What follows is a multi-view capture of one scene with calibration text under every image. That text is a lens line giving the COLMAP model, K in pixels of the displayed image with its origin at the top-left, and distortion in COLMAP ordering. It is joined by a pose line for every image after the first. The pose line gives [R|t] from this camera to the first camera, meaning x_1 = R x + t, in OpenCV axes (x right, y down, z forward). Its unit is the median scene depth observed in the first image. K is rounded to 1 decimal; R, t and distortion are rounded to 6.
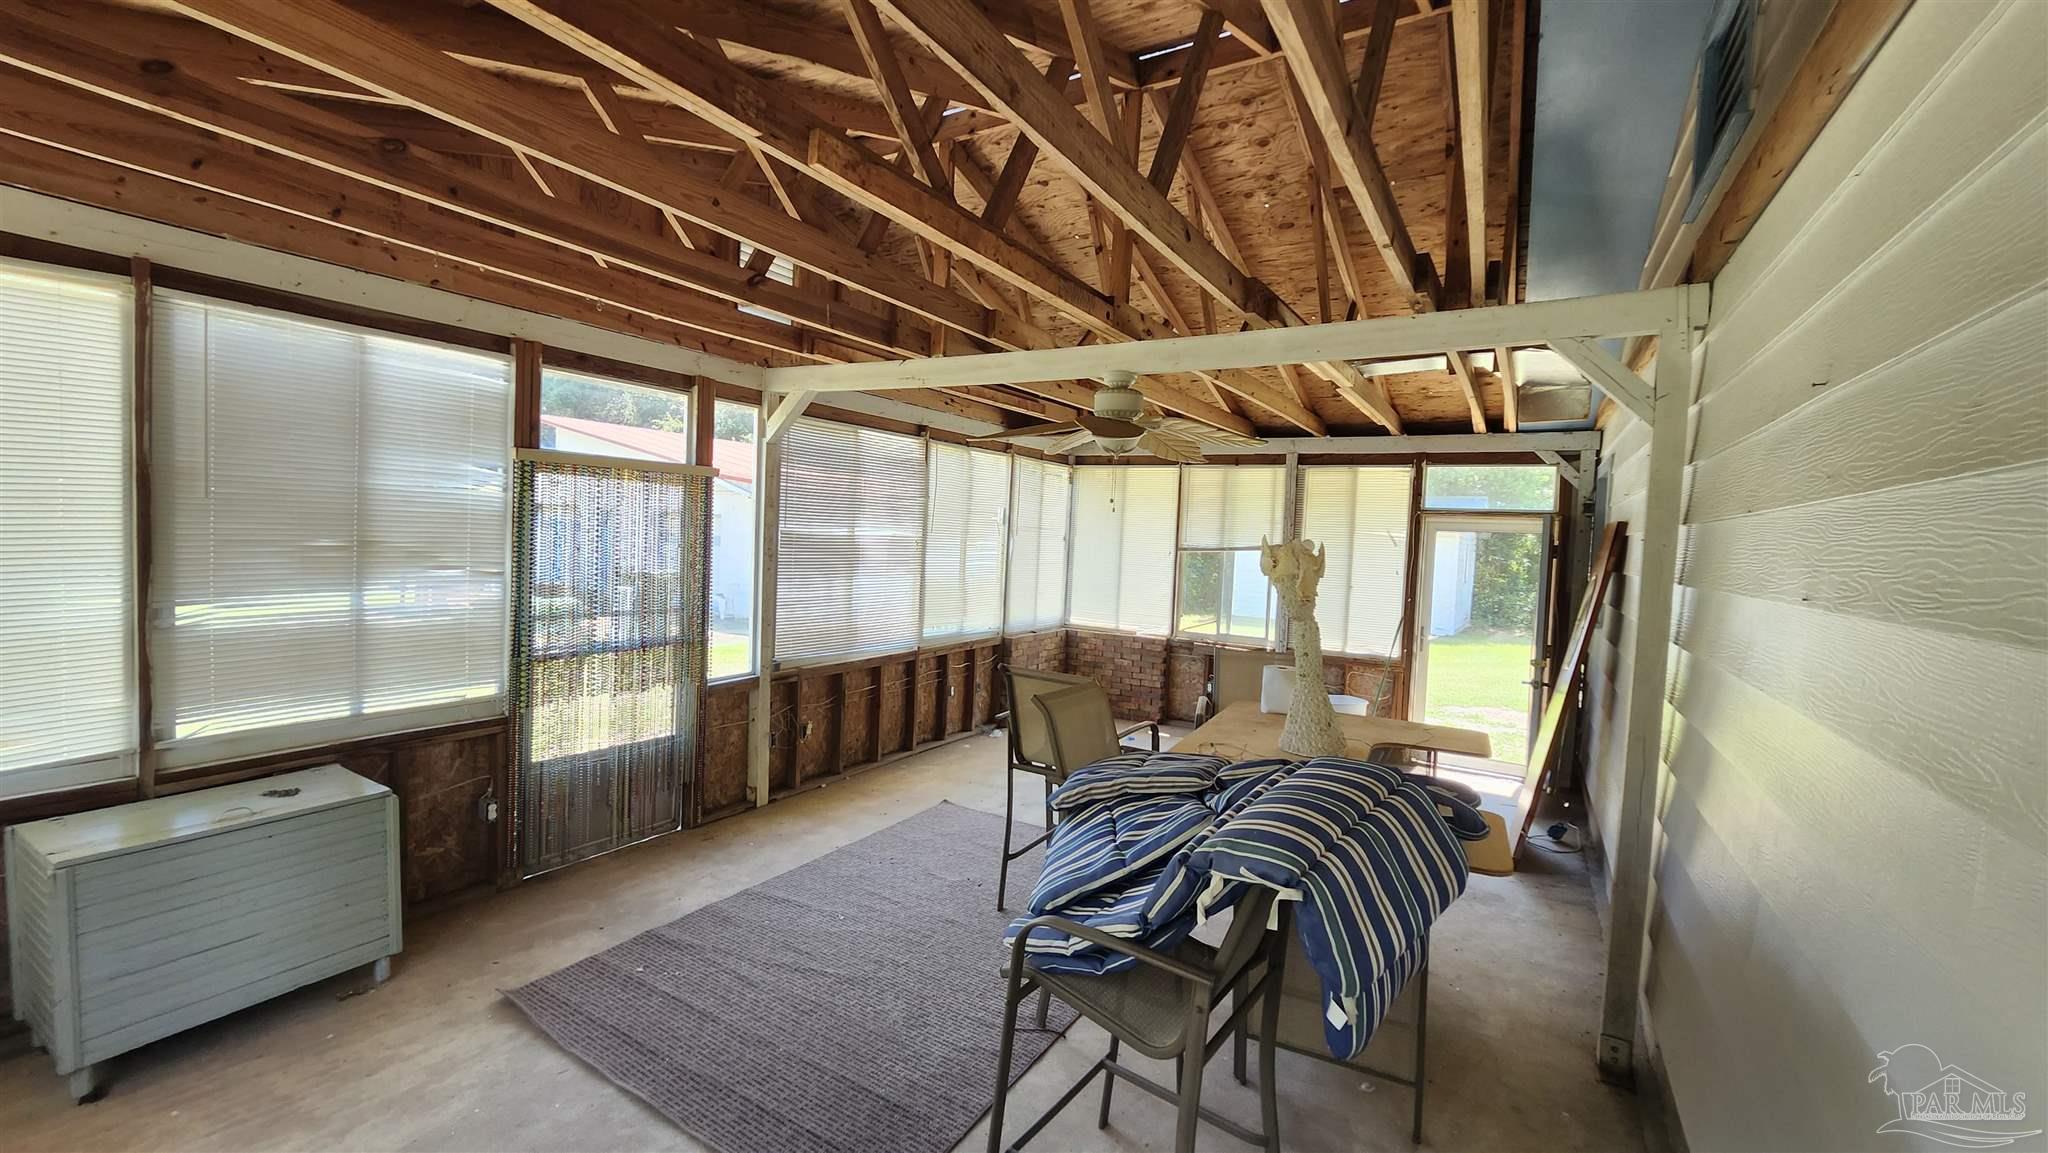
lens RADIAL K [[798.0, 0, 1028.8], [0, 798.0, 567.8], [0, 0, 1]] dist [-0.031021, 0.003360]
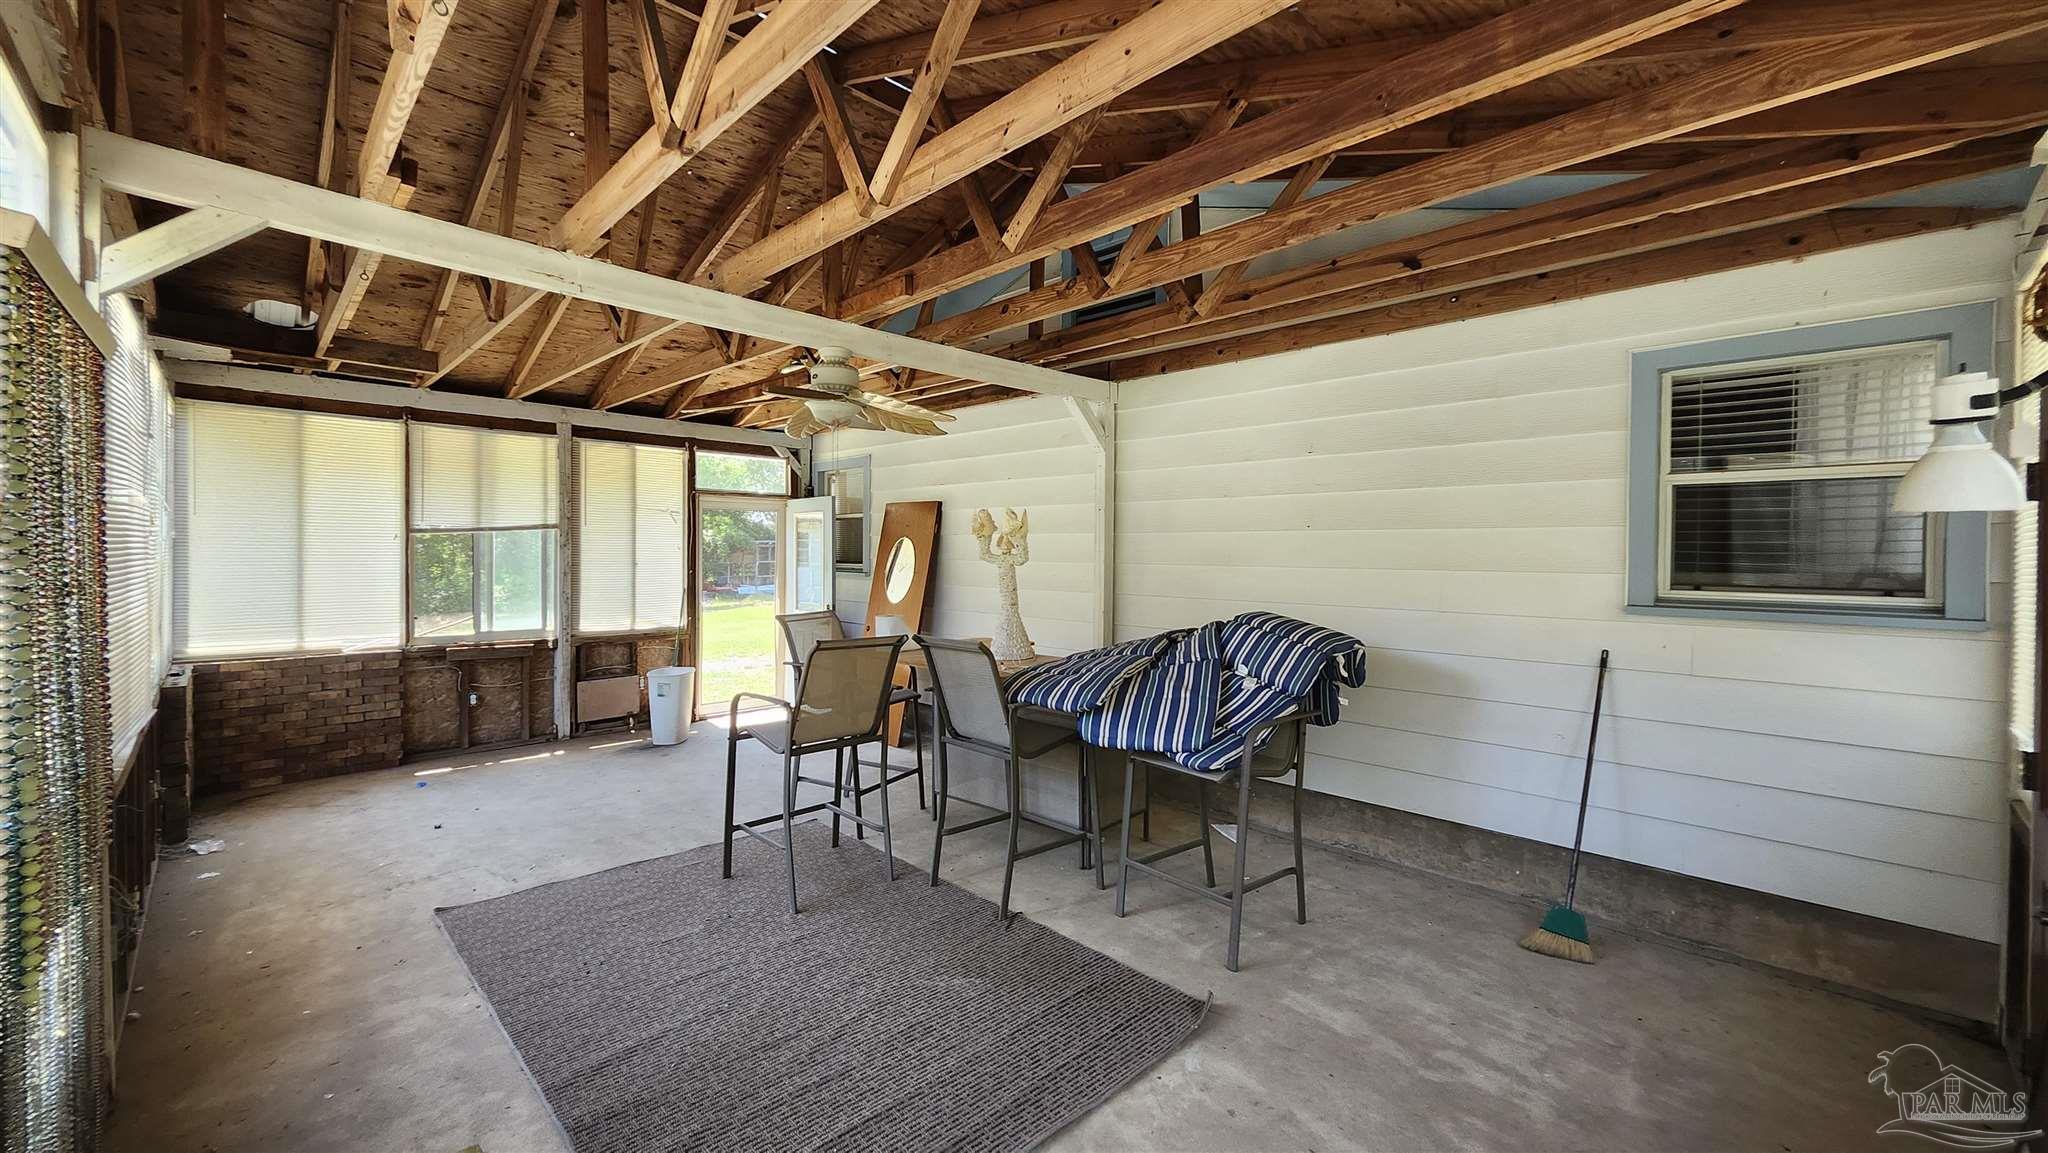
lens RADIAL K [[798.0, 0, 1027.0], [0, 798.0, 570.2], [0, 0, 1]] dist [-0.031021, 0.003360]
pose [[0.242451, -0.064301, 0.968030, -0.431573], [0.043534, 0.997517, 0.055356, -0.002279], [-0.969186, 0.028721, 0.244649, 0.259433]]
